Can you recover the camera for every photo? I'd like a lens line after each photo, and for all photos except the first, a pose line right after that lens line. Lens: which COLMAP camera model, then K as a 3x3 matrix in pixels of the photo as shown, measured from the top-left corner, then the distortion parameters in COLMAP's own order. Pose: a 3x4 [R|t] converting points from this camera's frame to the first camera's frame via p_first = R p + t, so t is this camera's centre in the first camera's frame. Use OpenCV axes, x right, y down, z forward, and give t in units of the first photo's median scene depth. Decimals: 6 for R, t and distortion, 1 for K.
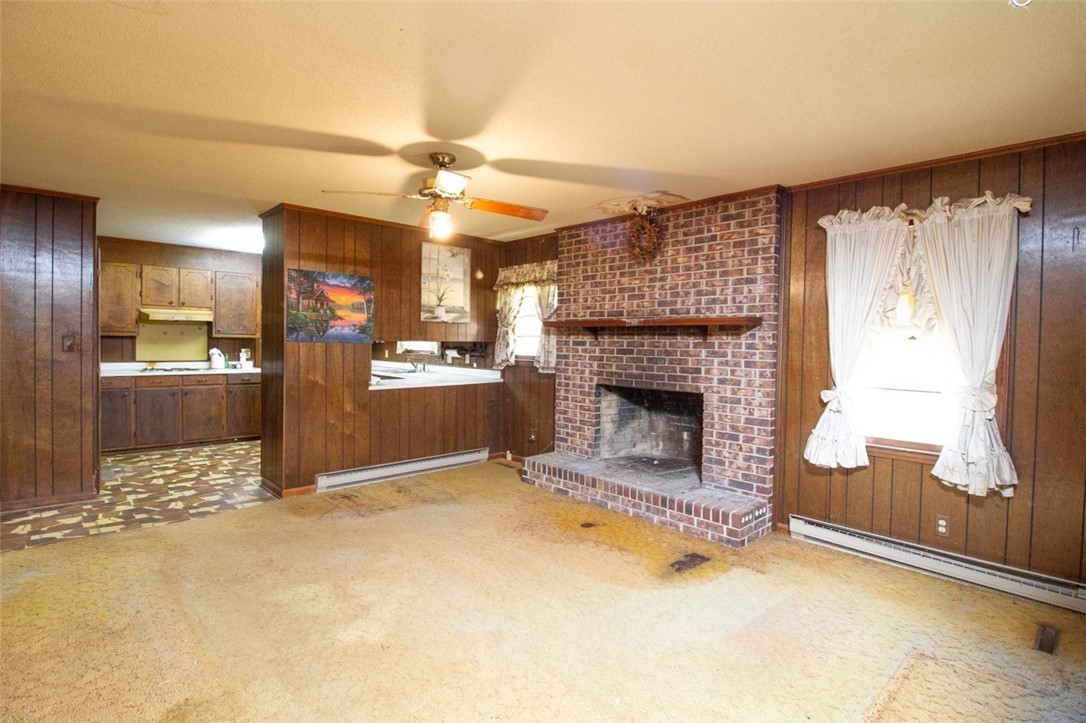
lens RADIAL K [[530.8, 0, 542.2], [0, 530.8, 352.3], [0, 0, 1]] dist [-0.005087, -0.009944]
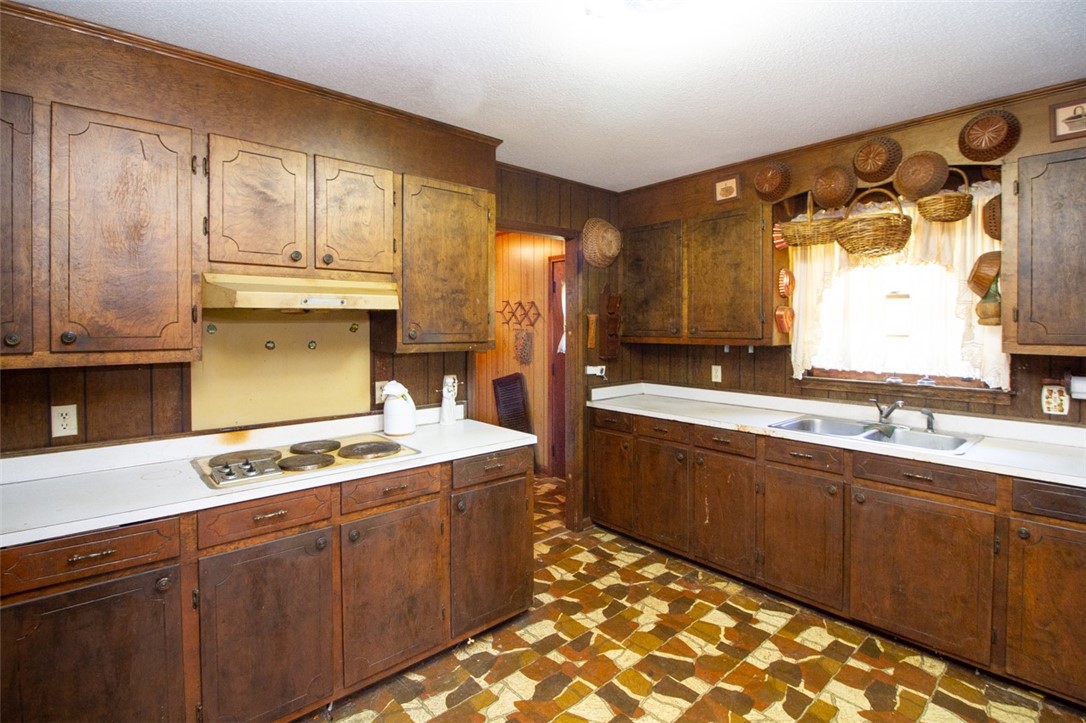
lens RADIAL K [[530.8, 0, 554.0], [0, 530.8, 334.7], [0, 0, 1]] dist [-0.005087, -0.009944]
pose [[0.999253, -0.016794, -0.034818, -0.527584], [0.016810, 0.999859, 0.000157, -0.042141], [0.034811, -0.000742, 0.999394, 0.672032]]
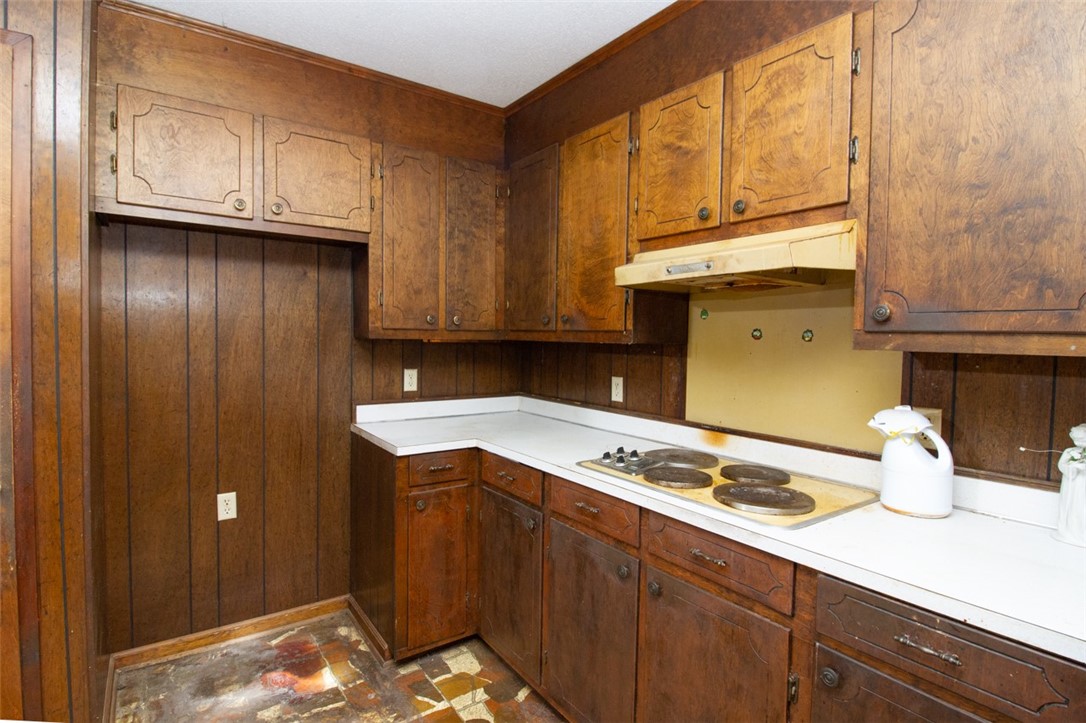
lens RADIAL K [[530.8, 0, 537.4], [0, 530.8, 364.9], [0, 0, 1]] dist [-0.005087, -0.009944]
pose [[-0.148537, 0.032795, -0.988363, -0.431205], [-0.037307, 0.998553, 0.038739, -0.027987], [0.988203, 0.042627, -0.147098, 0.960587]]
